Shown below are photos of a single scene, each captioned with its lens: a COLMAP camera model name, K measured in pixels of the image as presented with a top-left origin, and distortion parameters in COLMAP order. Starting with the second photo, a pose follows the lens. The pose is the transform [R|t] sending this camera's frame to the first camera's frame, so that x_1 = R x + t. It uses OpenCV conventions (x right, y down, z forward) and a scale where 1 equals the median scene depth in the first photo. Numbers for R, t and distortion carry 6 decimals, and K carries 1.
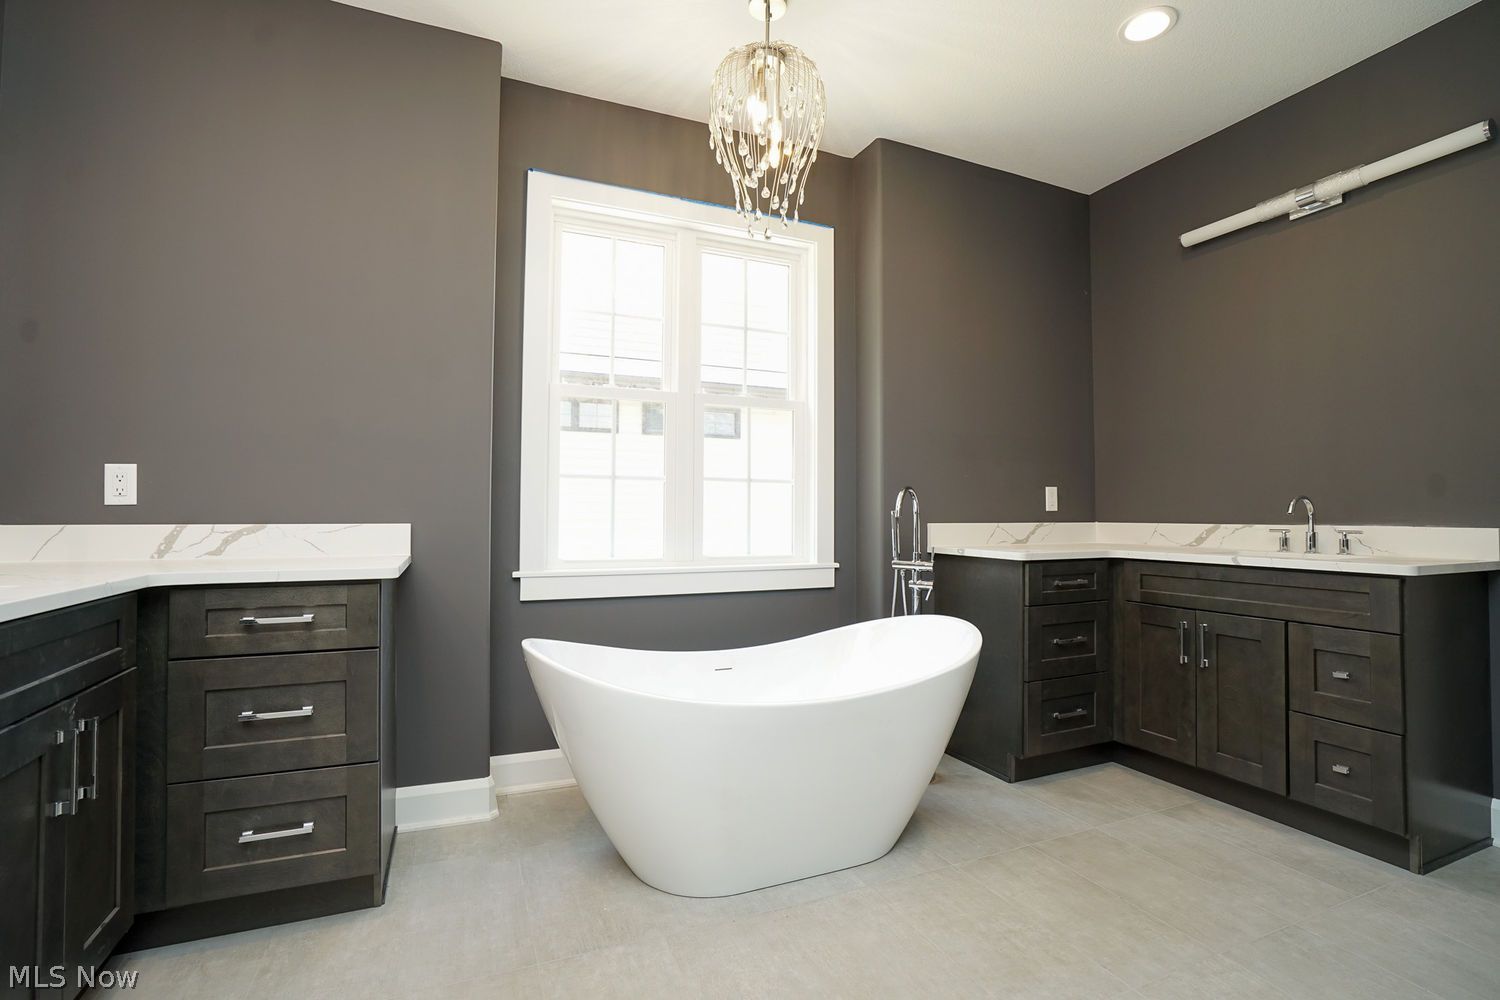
lens RADIAL K [[690.0, 0, 755.7], [0, 690.0, 488.7], [0, 0, 1]] dist [-0.049061, 0.011399]
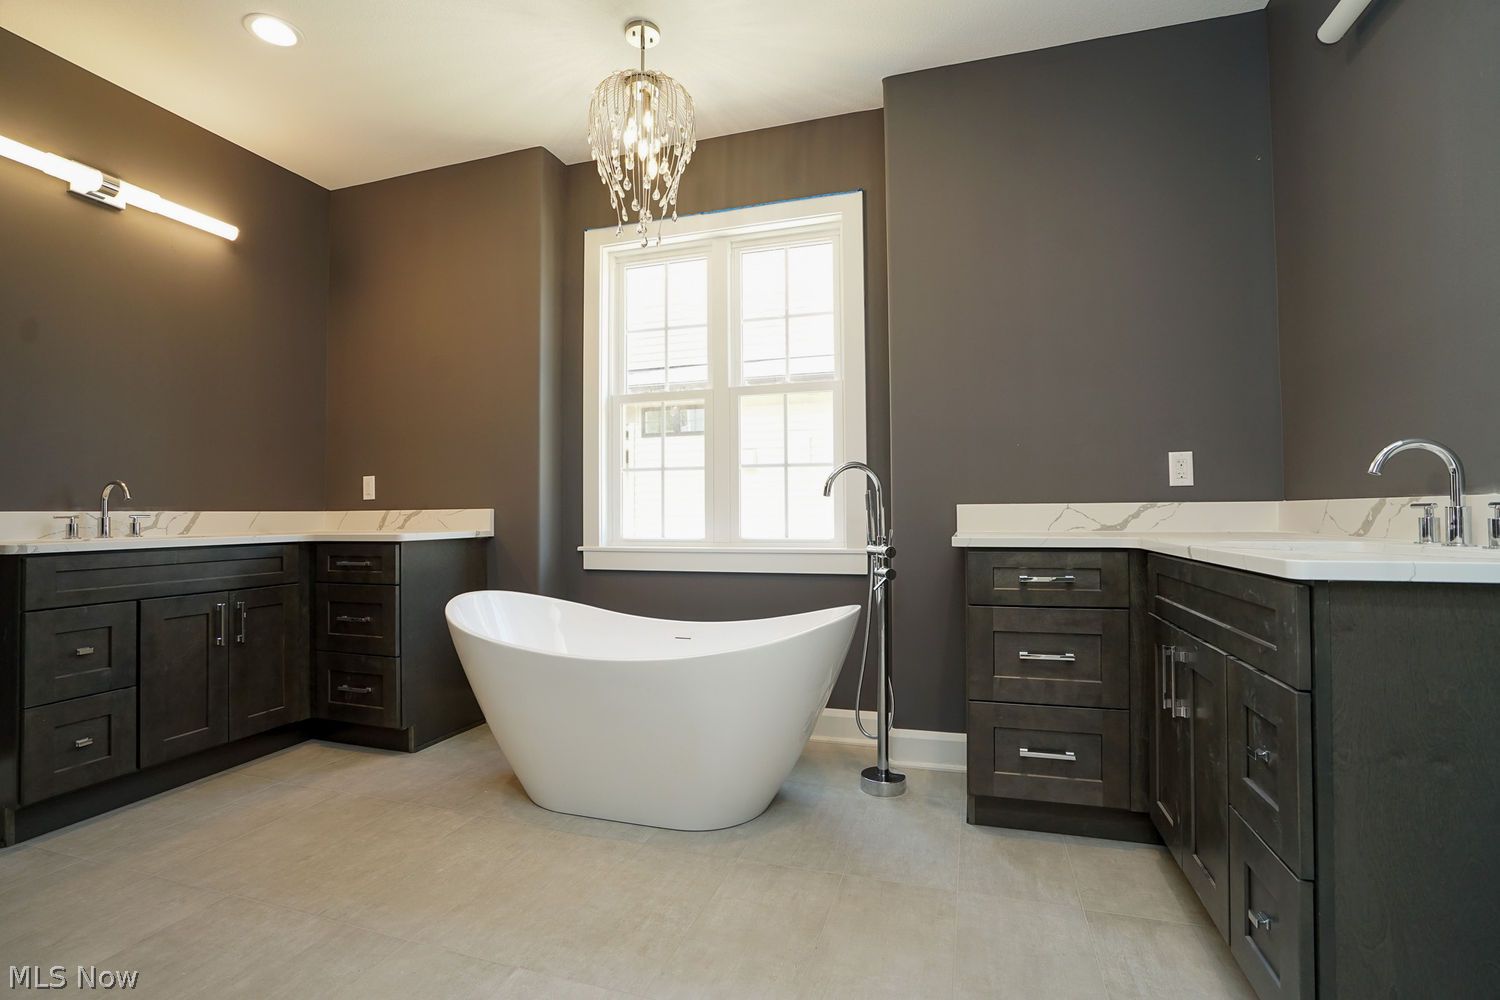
lens RADIAL K [[690.0, 0, 750.9], [0, 690.0, 496.0], [0, 0, 1]] dist [-0.049061, 0.011399]
pose [[0.750898, -0.026290, -0.659895, 0.722995], [0.034574, 0.999402, -0.000473, 0.036885], [0.659513, -0.022460, 0.751358, 0.233718]]
